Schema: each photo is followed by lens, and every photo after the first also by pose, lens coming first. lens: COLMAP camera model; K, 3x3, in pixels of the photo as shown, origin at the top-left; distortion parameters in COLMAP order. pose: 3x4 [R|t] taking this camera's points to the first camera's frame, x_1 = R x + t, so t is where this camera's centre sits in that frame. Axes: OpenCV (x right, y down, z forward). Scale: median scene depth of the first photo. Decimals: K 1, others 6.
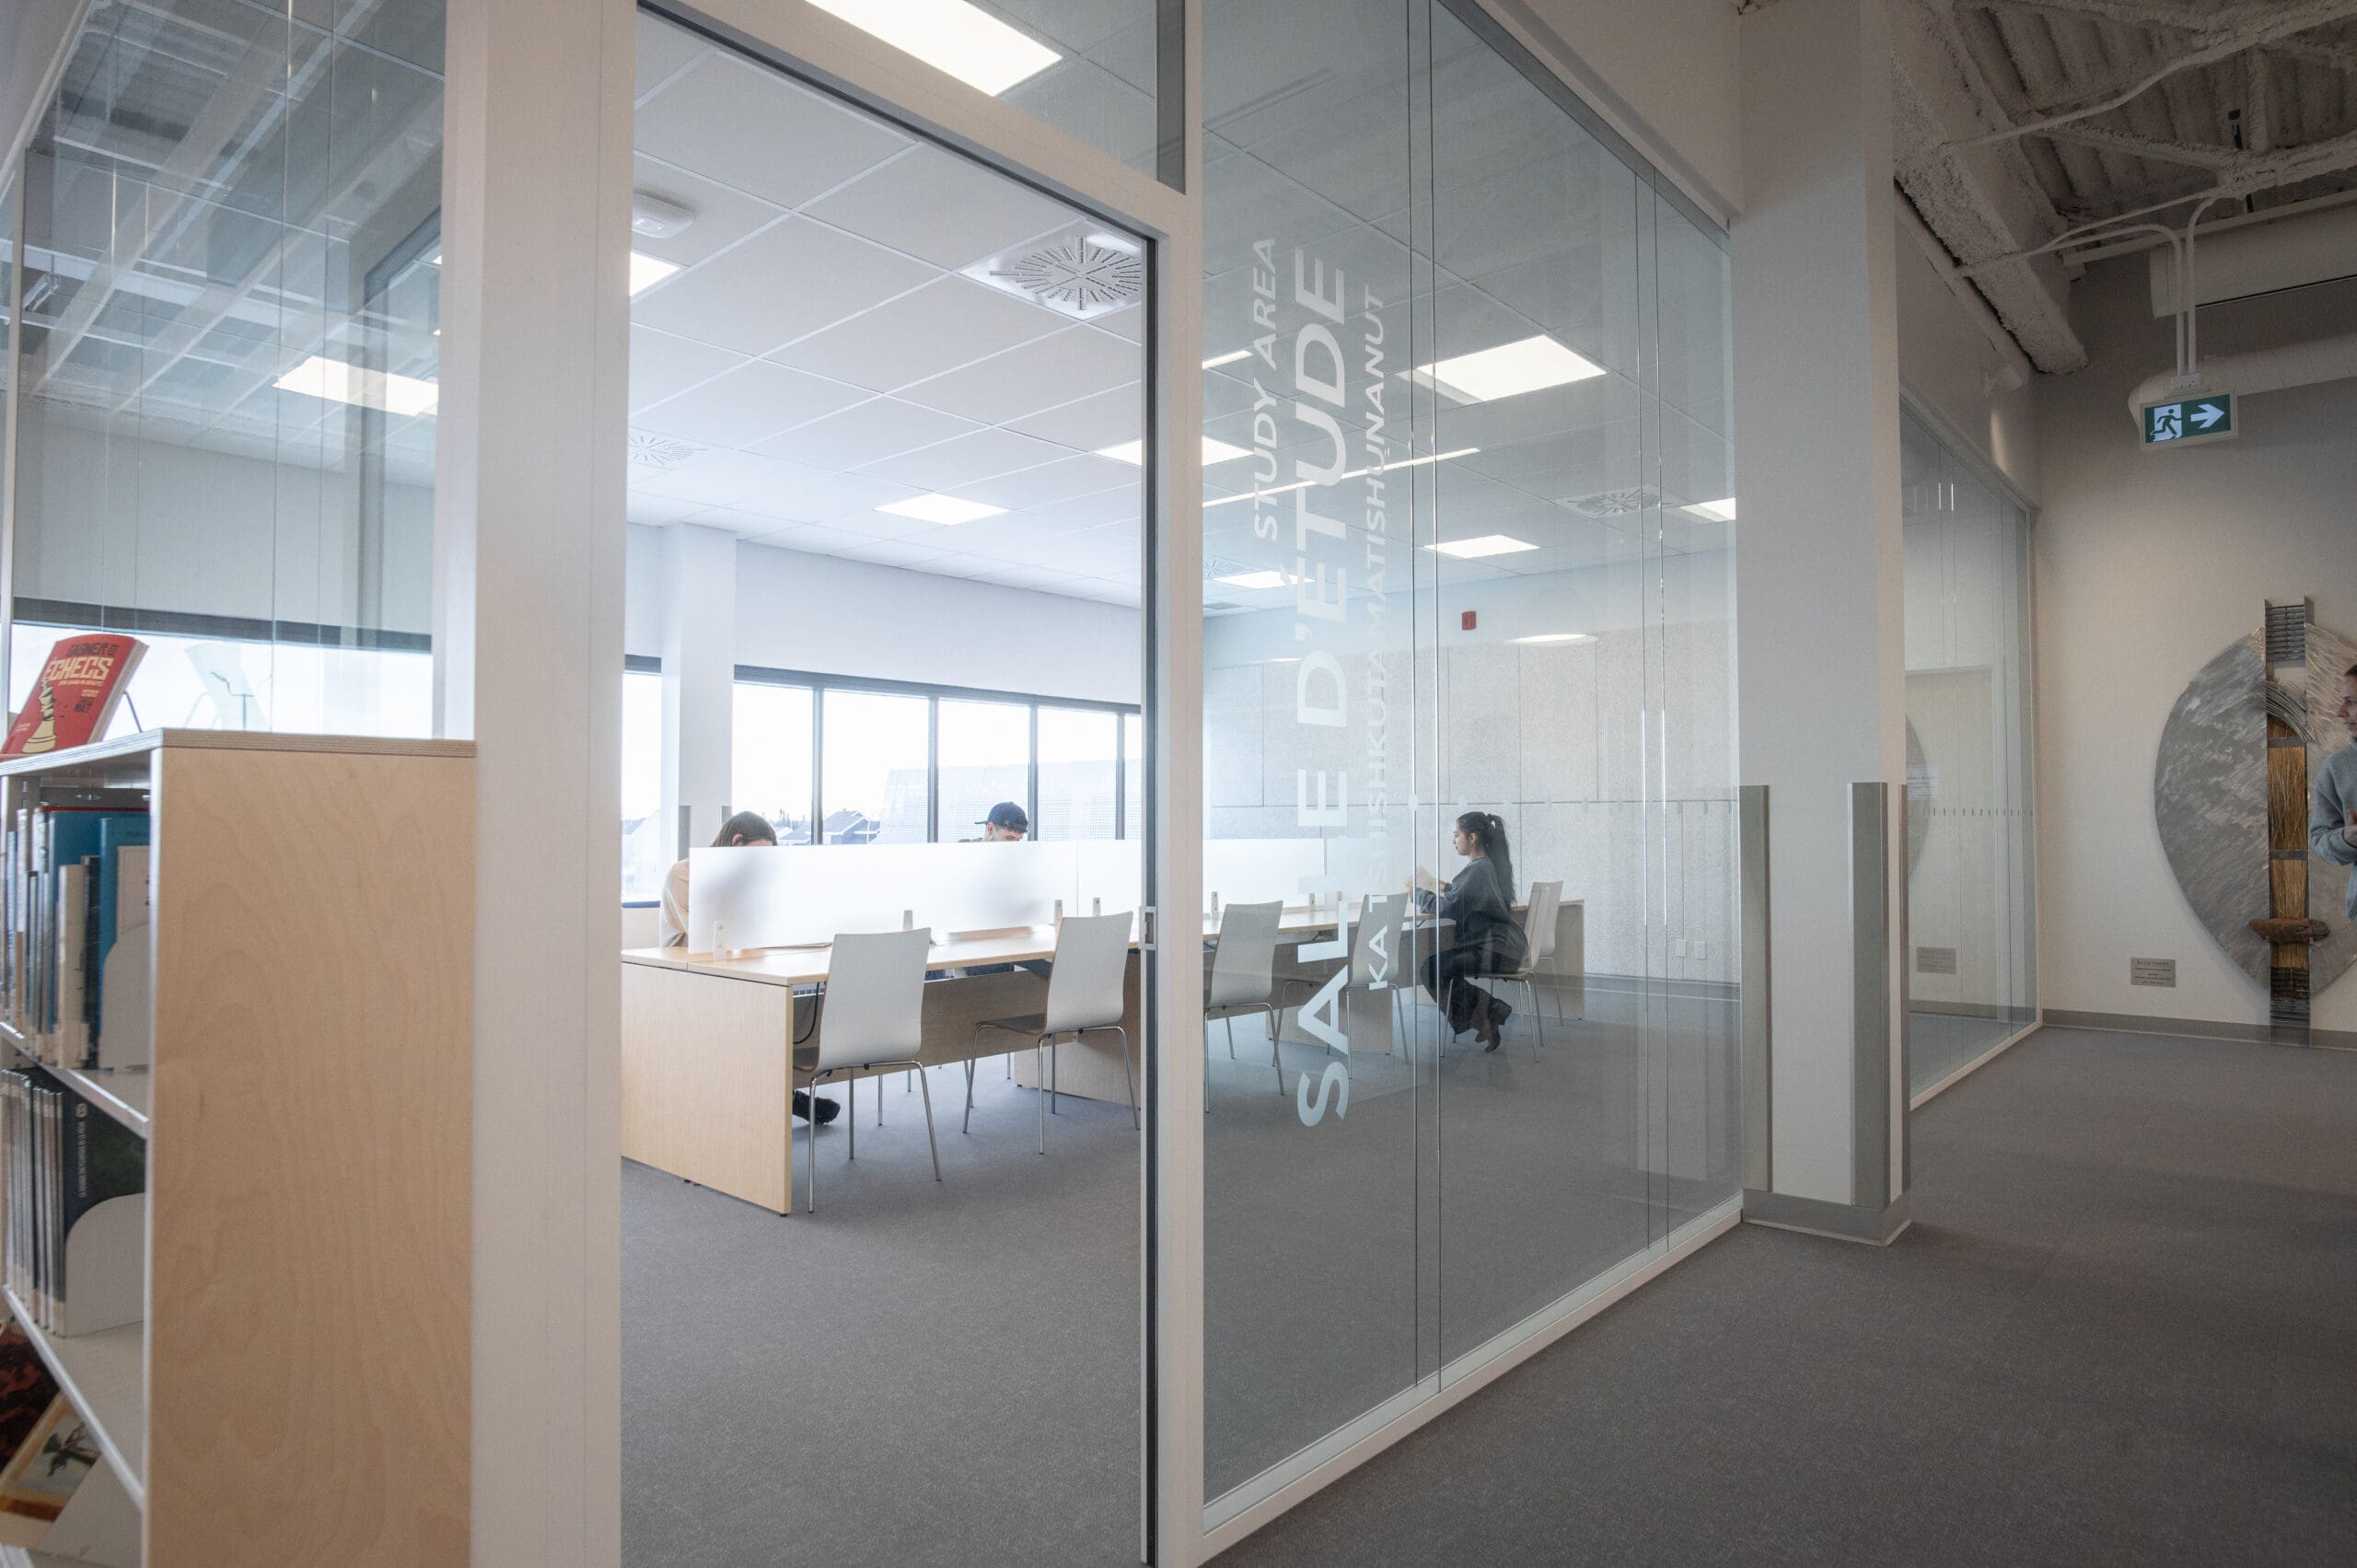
lens RADIAL K [[1378.4, 0, 1178.5], [0, 1378.4, 784.0], [0, 0, 1]] dist [-0.023598, -0.001241]
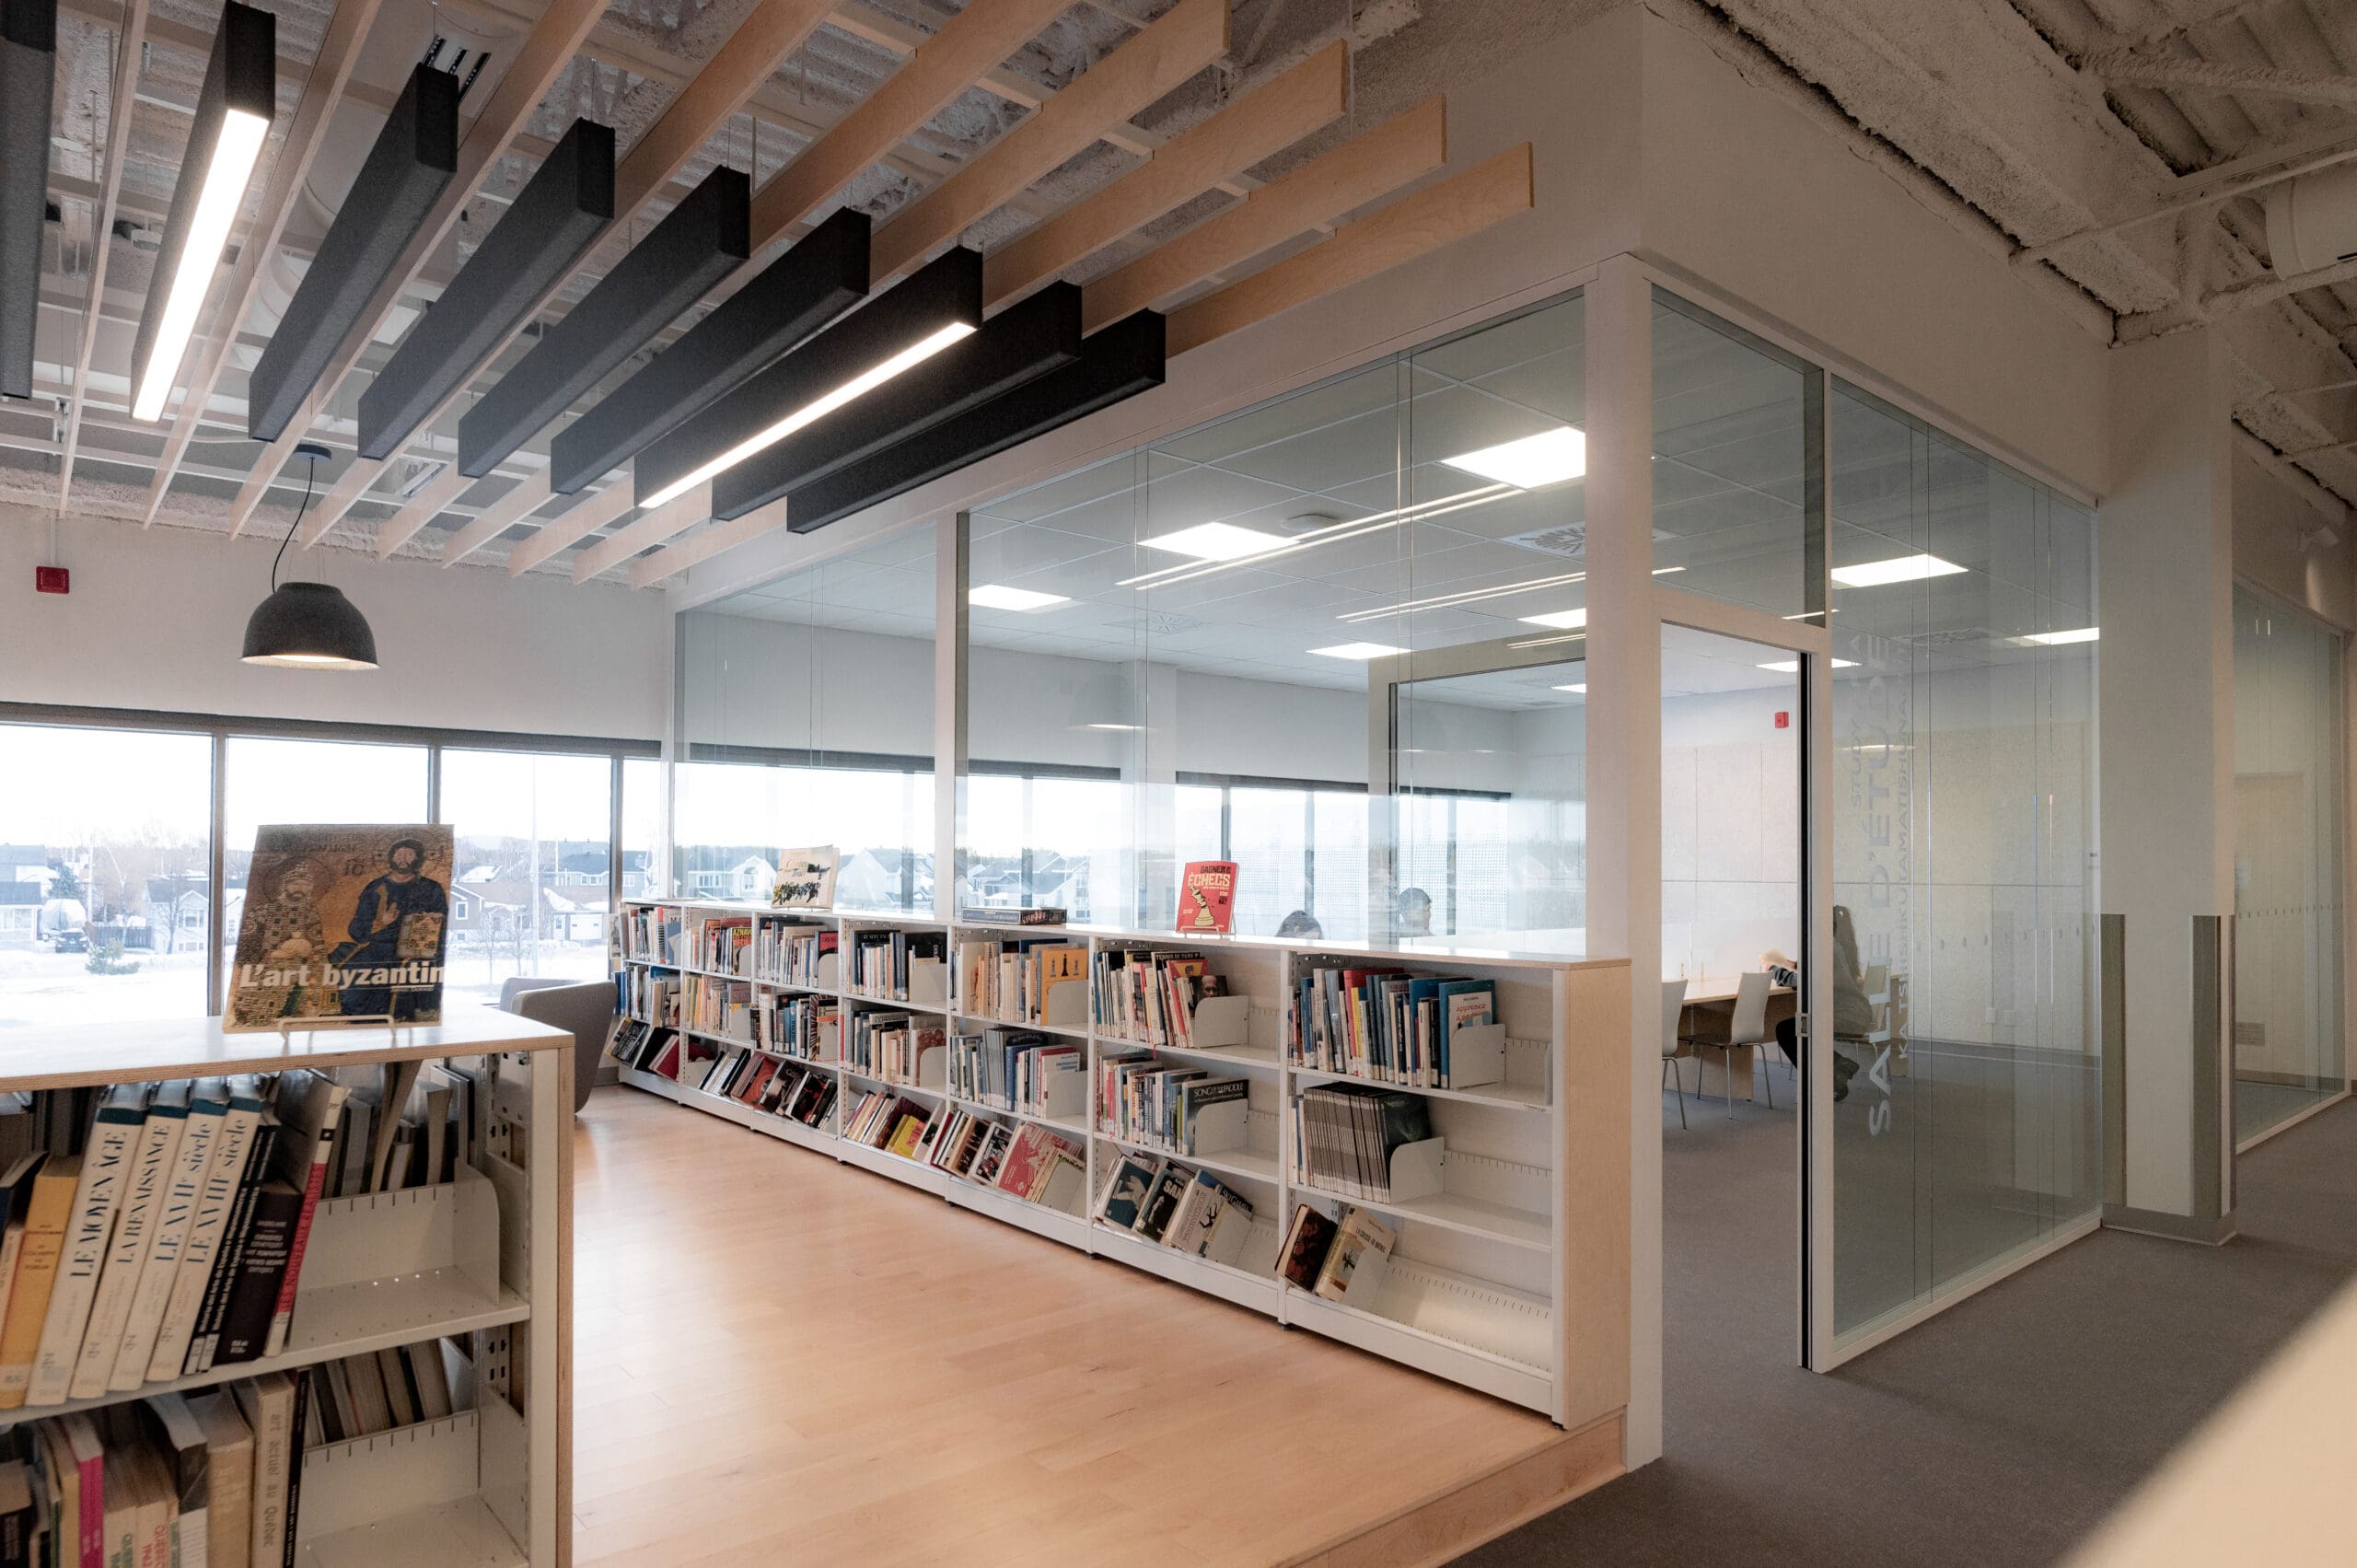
lens RADIAL K [[1395.6, 0, 1180.7], [0, 1395.6, 841.6], [0, 0, 1]] dist [-0.003064, 0.004392]
pose [[0.990372, 0.002487, -0.138407, -0.296984], [-0.000637, 0.999910, 0.013407, -0.083851], [0.138428, -0.013189, 0.990285, -0.490947]]
